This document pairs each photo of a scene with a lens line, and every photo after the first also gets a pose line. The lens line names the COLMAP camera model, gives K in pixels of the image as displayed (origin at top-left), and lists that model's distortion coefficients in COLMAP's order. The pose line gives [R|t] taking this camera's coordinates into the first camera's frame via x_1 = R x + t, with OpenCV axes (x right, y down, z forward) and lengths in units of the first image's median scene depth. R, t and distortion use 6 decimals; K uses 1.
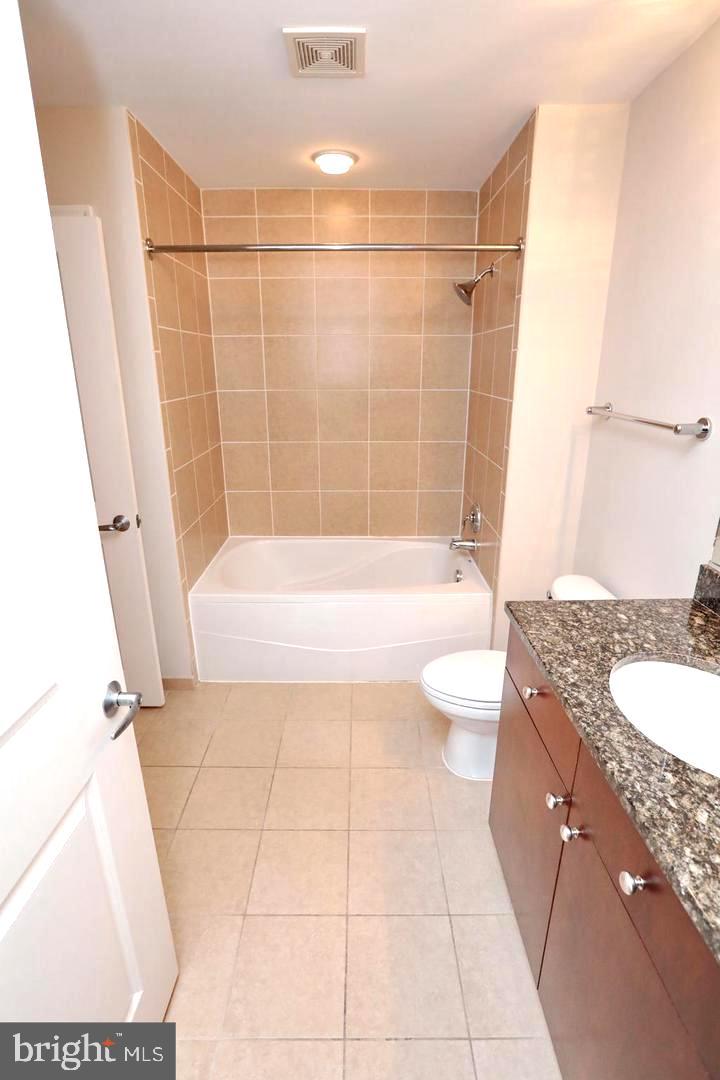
lens RADIAL K [[538.5, 0, 357.3], [0, 538.5, 543.7], [0, 0, 1]] dist [-0.037711, 0.001838]
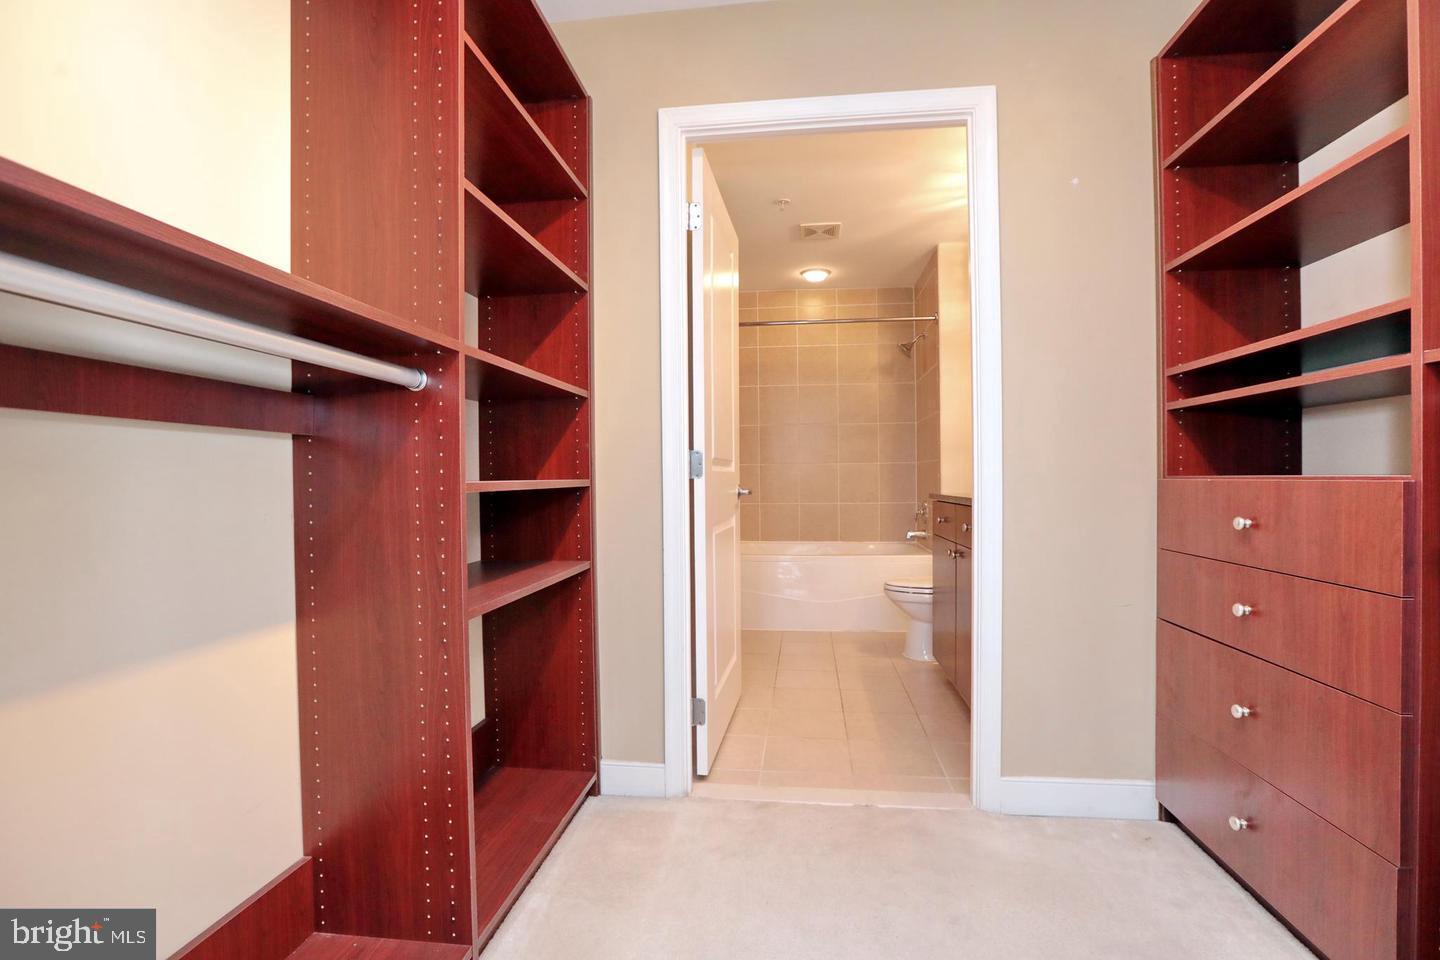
lens RADIAL K [[655.1, 0, 722.8], [0, 655.1, 476.8], [0, 0, 1]] dist [-0.020486, 0.004402]
pose [[0.991439, -0.008097, -0.130323, -0.068080], [-0.031247, 0.954362, -0.297012, 0.434855], [0.126780, 0.298541, 0.945939, -0.694364]]
